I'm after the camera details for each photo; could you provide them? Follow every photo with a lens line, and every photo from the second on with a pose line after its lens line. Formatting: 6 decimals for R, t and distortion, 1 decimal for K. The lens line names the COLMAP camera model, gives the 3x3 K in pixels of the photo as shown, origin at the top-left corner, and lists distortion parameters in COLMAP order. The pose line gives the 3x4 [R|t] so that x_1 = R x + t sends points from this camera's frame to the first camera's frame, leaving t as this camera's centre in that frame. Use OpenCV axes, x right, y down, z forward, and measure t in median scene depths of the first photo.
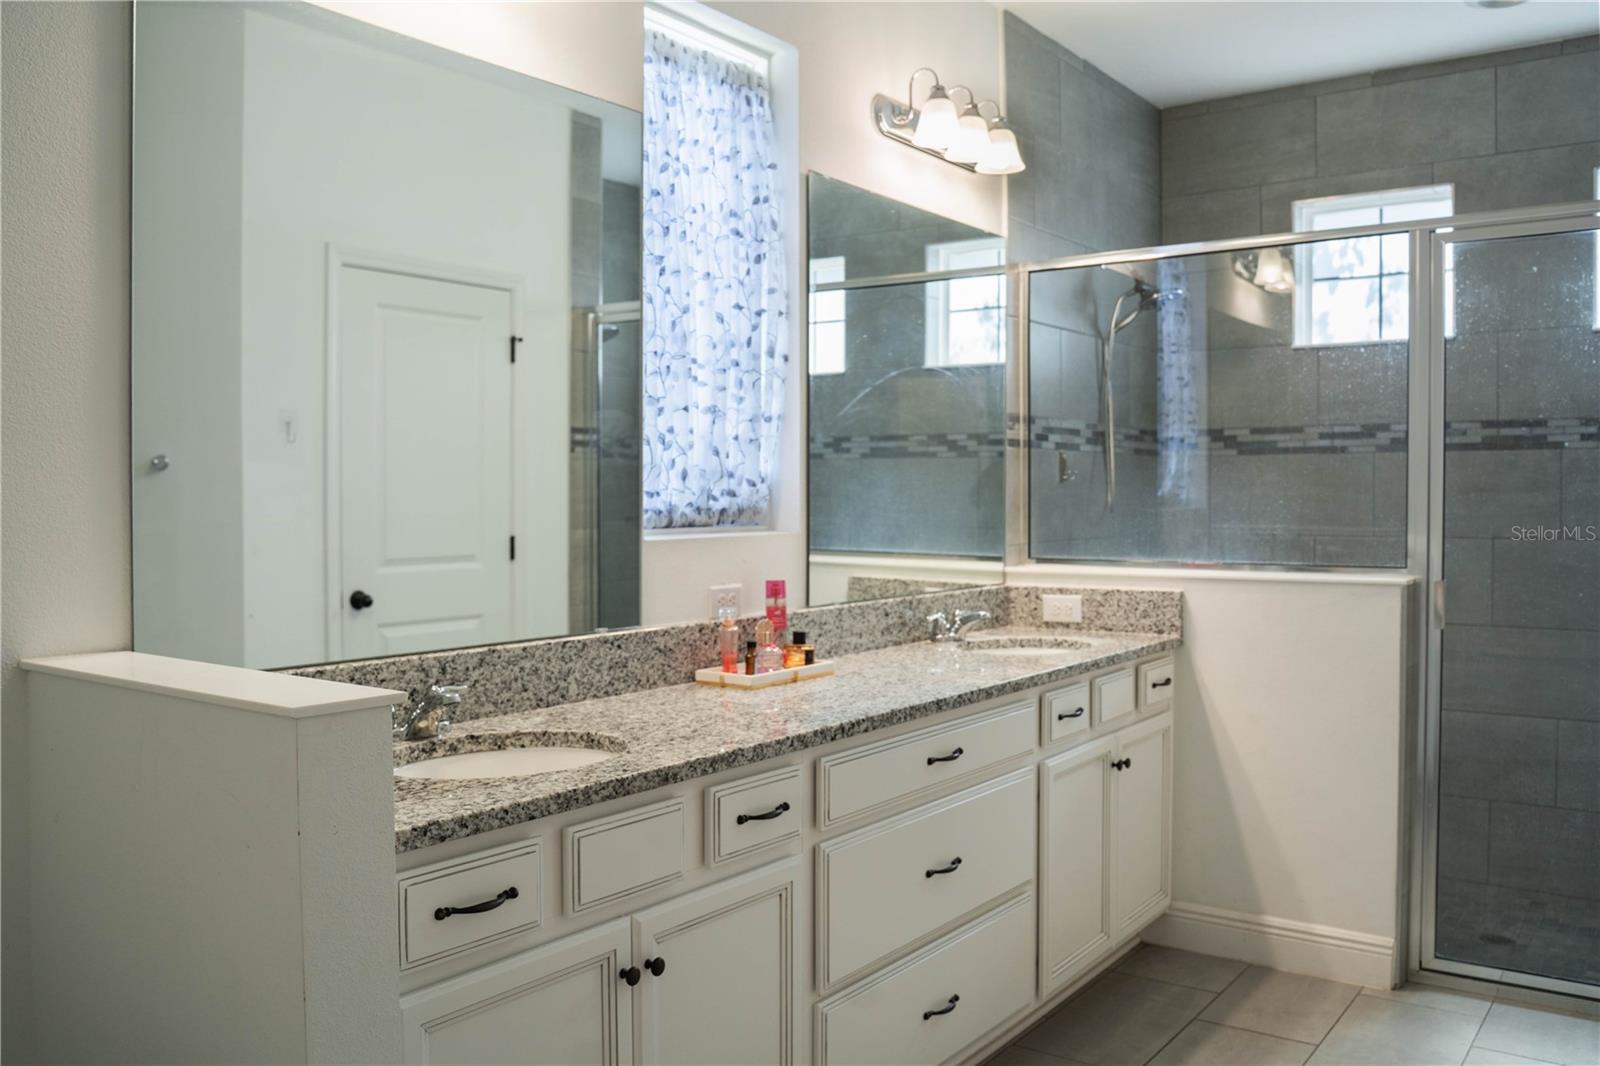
lens RADIAL K [[1266.0, 0, 800.0], [0, 1266.0, 533.0], [0, 0, 1]] dist [-0.076172, 0.003488]
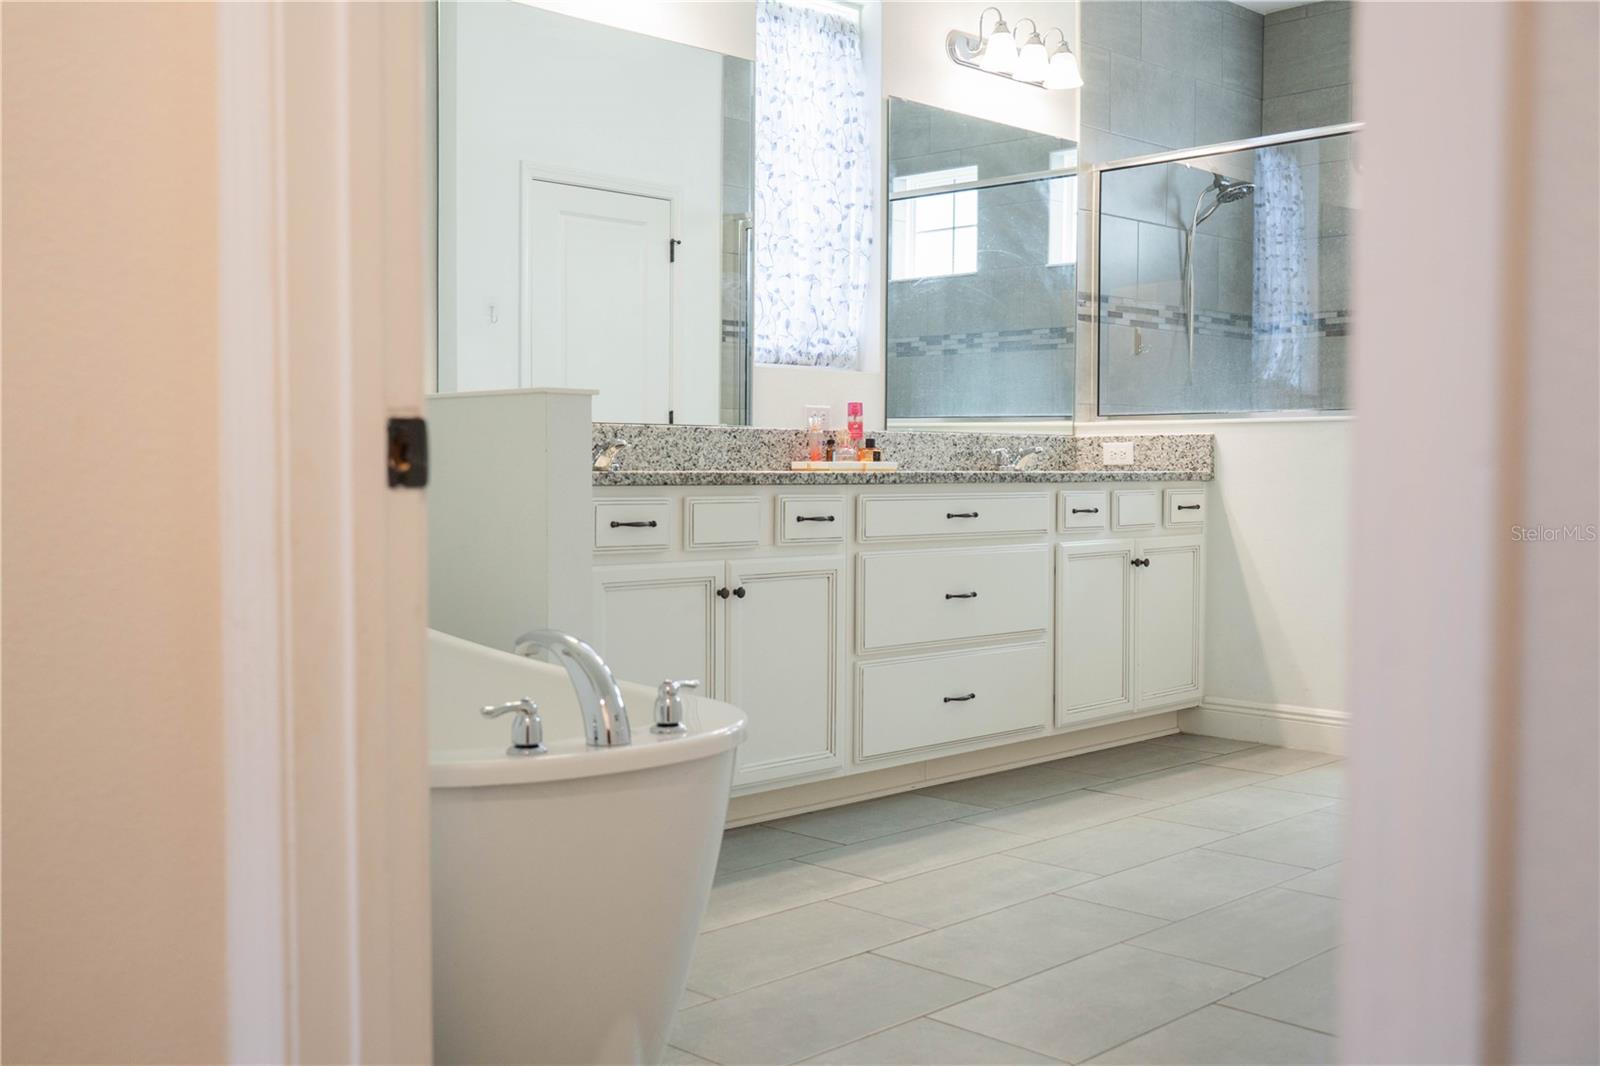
lens RADIAL K [[1601.3, 0, 800.0], [0, 1601.3, 533.0], [0, 0, 1]] dist [-0.011861, 0.010000]
pose [[0.987858, 0.008743, -0.155111, 0.178121], [-0.008097, 0.999956, 0.004795, 0.158490], [0.155146, -0.003481, 0.987885, -0.657516]]
